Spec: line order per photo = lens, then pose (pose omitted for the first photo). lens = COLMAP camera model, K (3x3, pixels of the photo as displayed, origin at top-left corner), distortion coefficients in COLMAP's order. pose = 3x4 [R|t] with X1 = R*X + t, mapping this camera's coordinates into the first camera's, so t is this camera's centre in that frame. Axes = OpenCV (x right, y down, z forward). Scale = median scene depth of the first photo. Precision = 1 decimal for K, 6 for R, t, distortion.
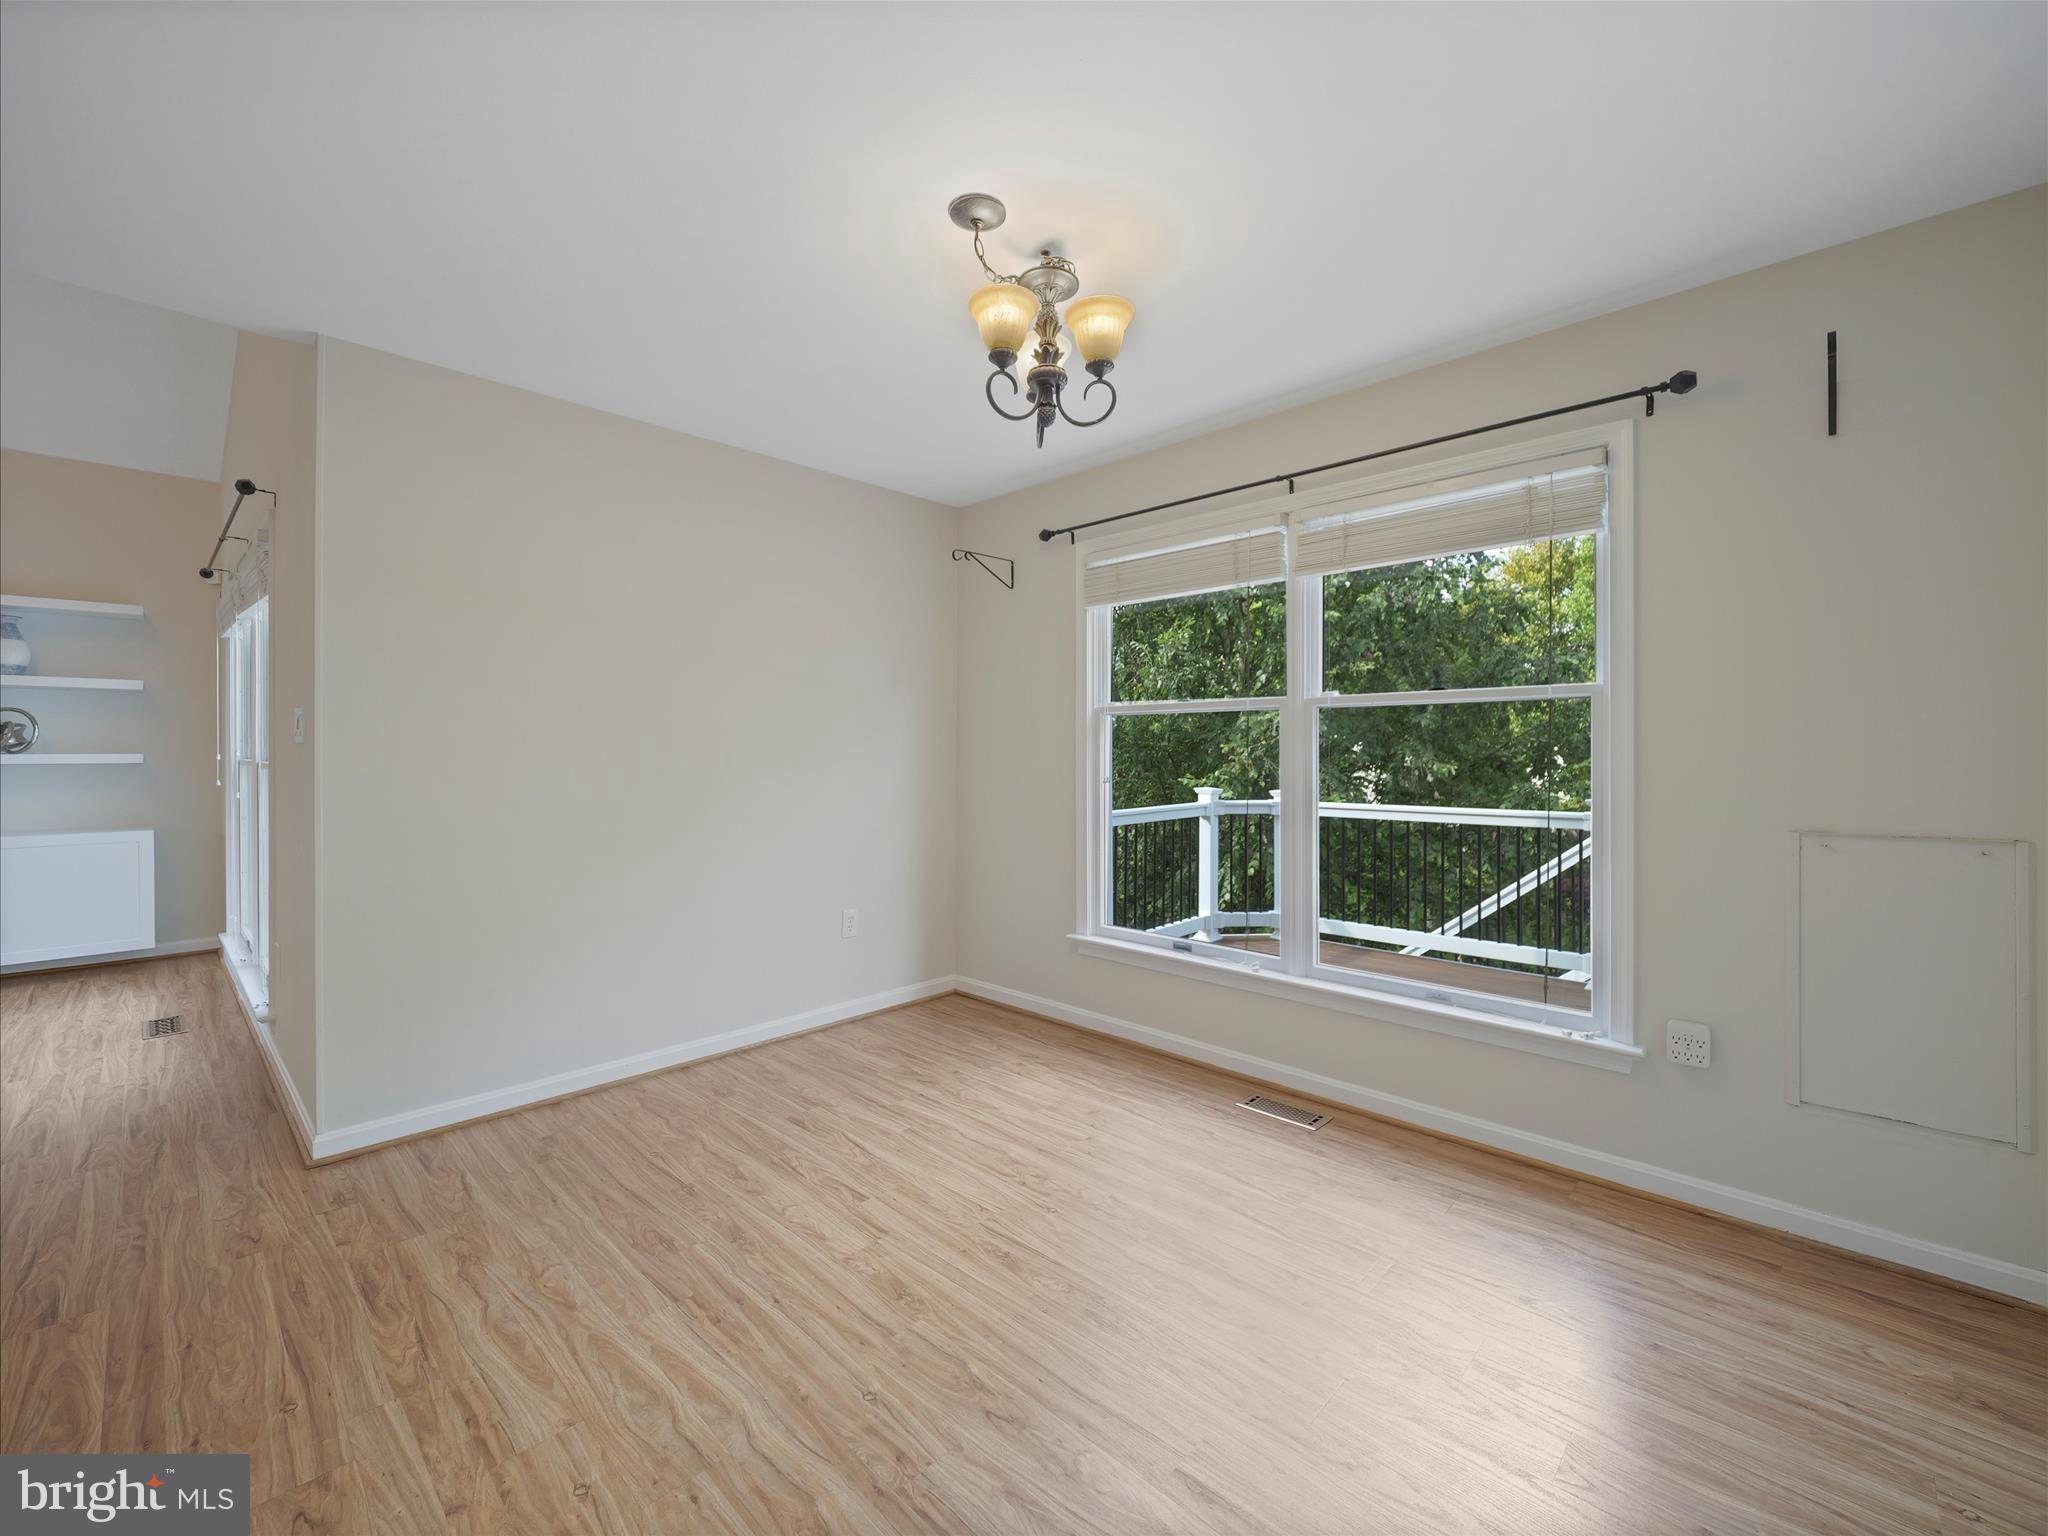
lens RADIAL K [[865.0, 0, 1016.4], [0, 865.0, 752.0], [0, 0, 1]] dist [-0.009539, -0.000013]
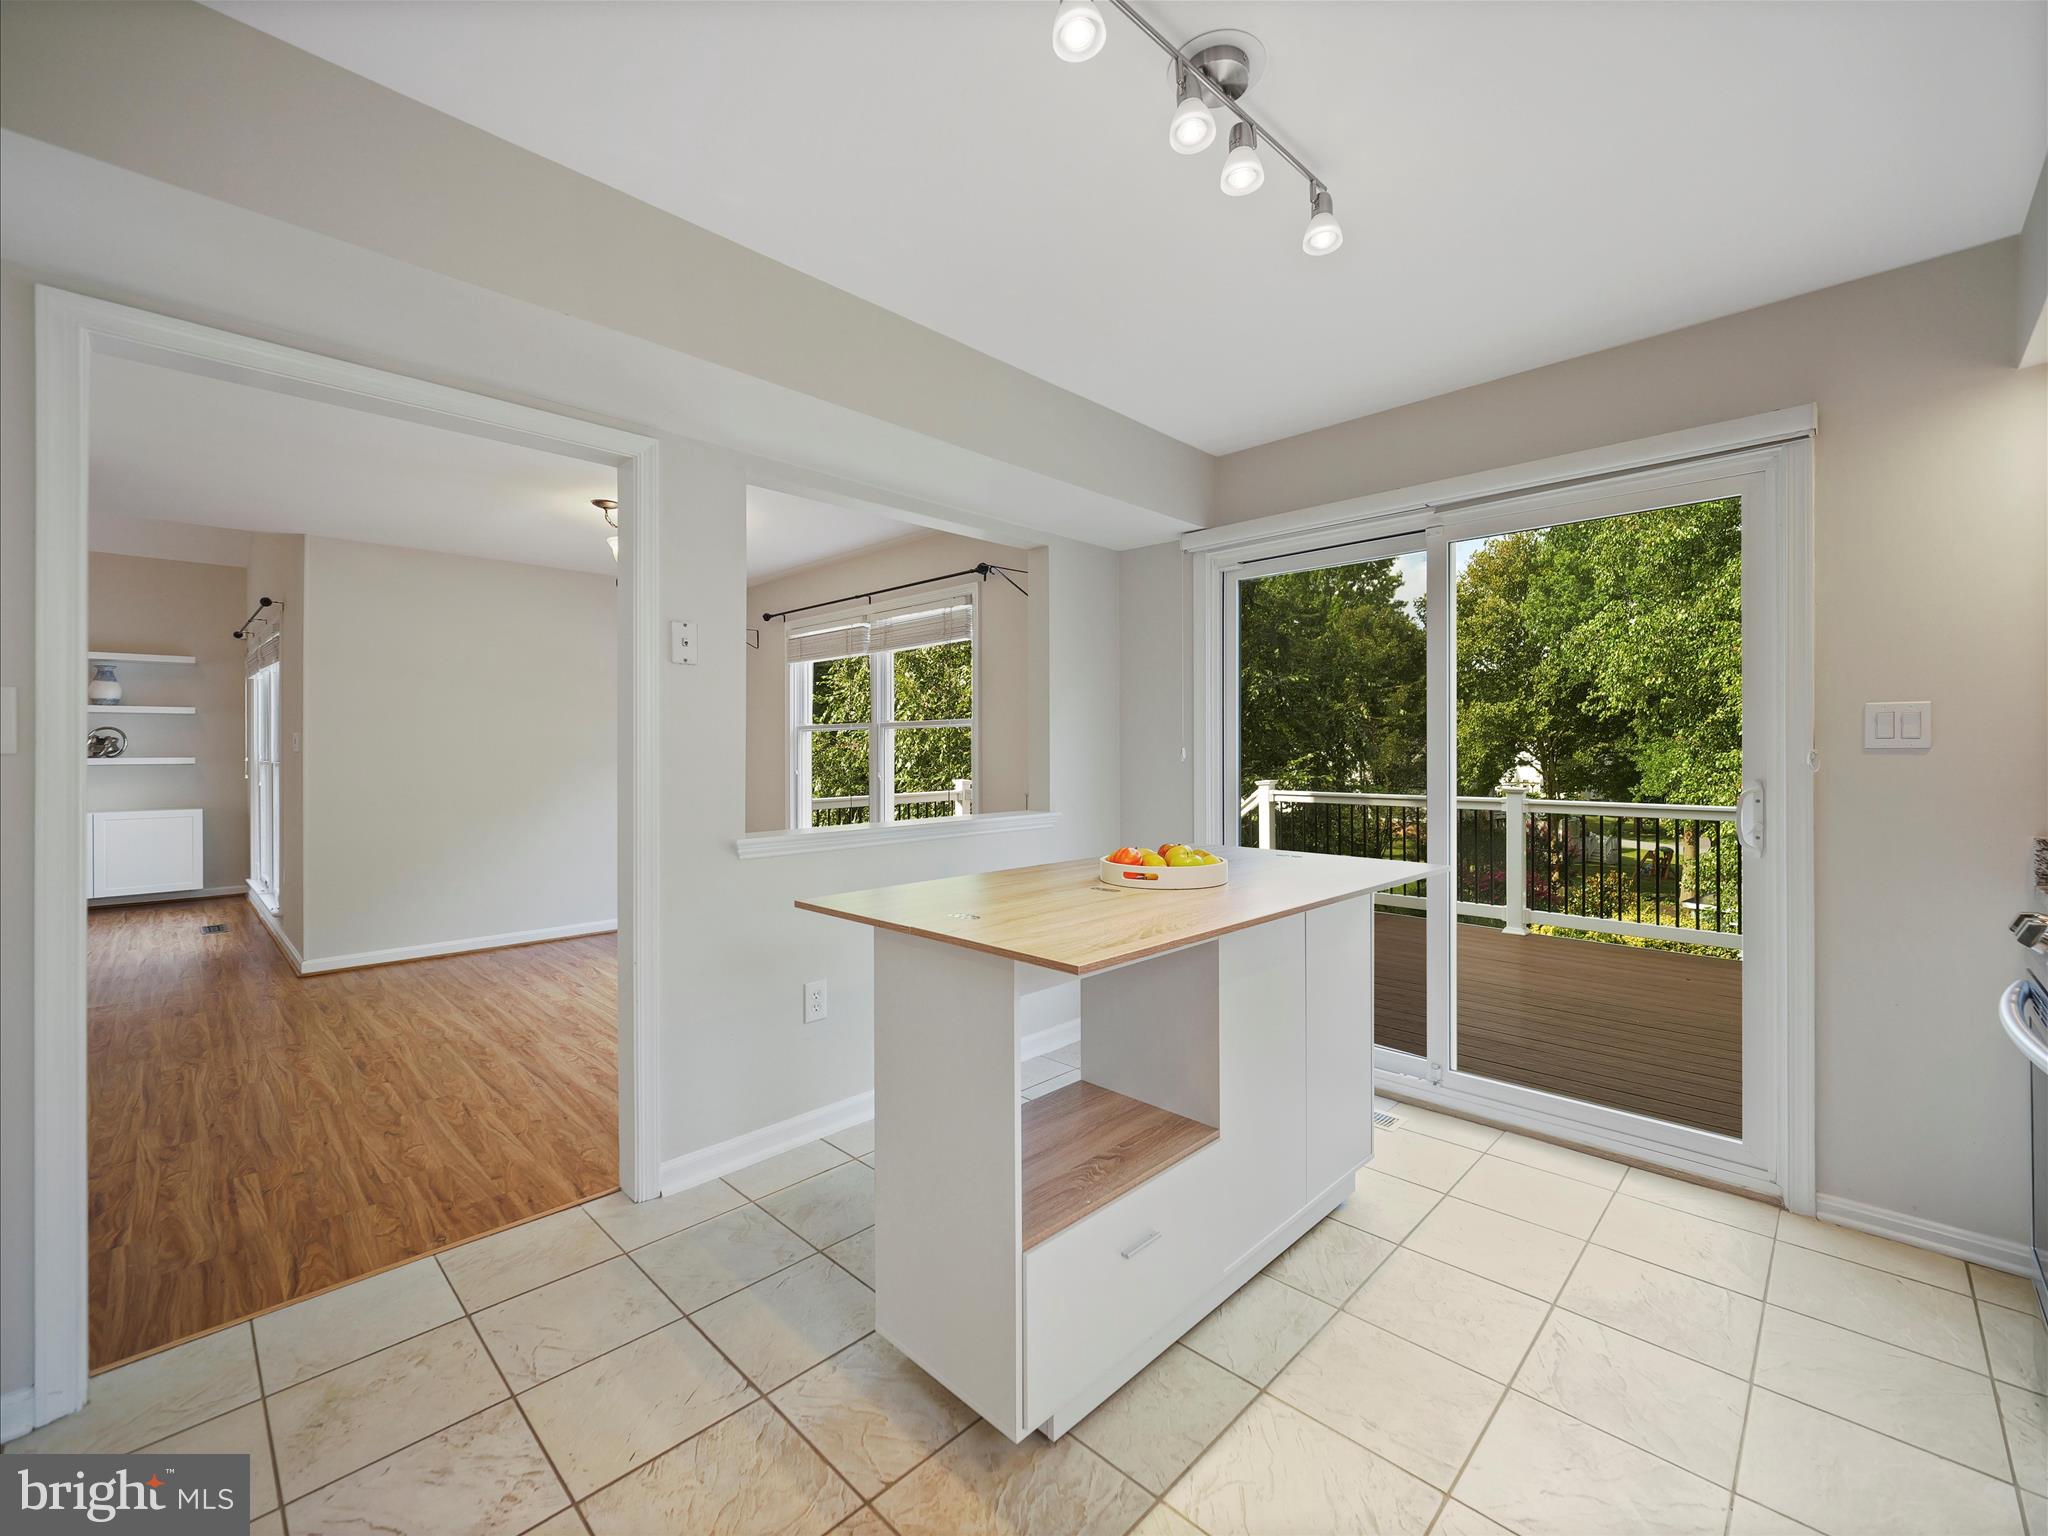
lens RADIAL K [[865.0, 0, 1016.4], [0, 865.0, 752.0], [0, 0, 1]] dist [-0.009539, -0.000013]
pose [[0.999952, -0.002828, -0.009379, 0.509168], [0.002840, 0.999995, 0.001282, -0.006134], [0.009376, -0.001309, 0.999955, -0.576569]]
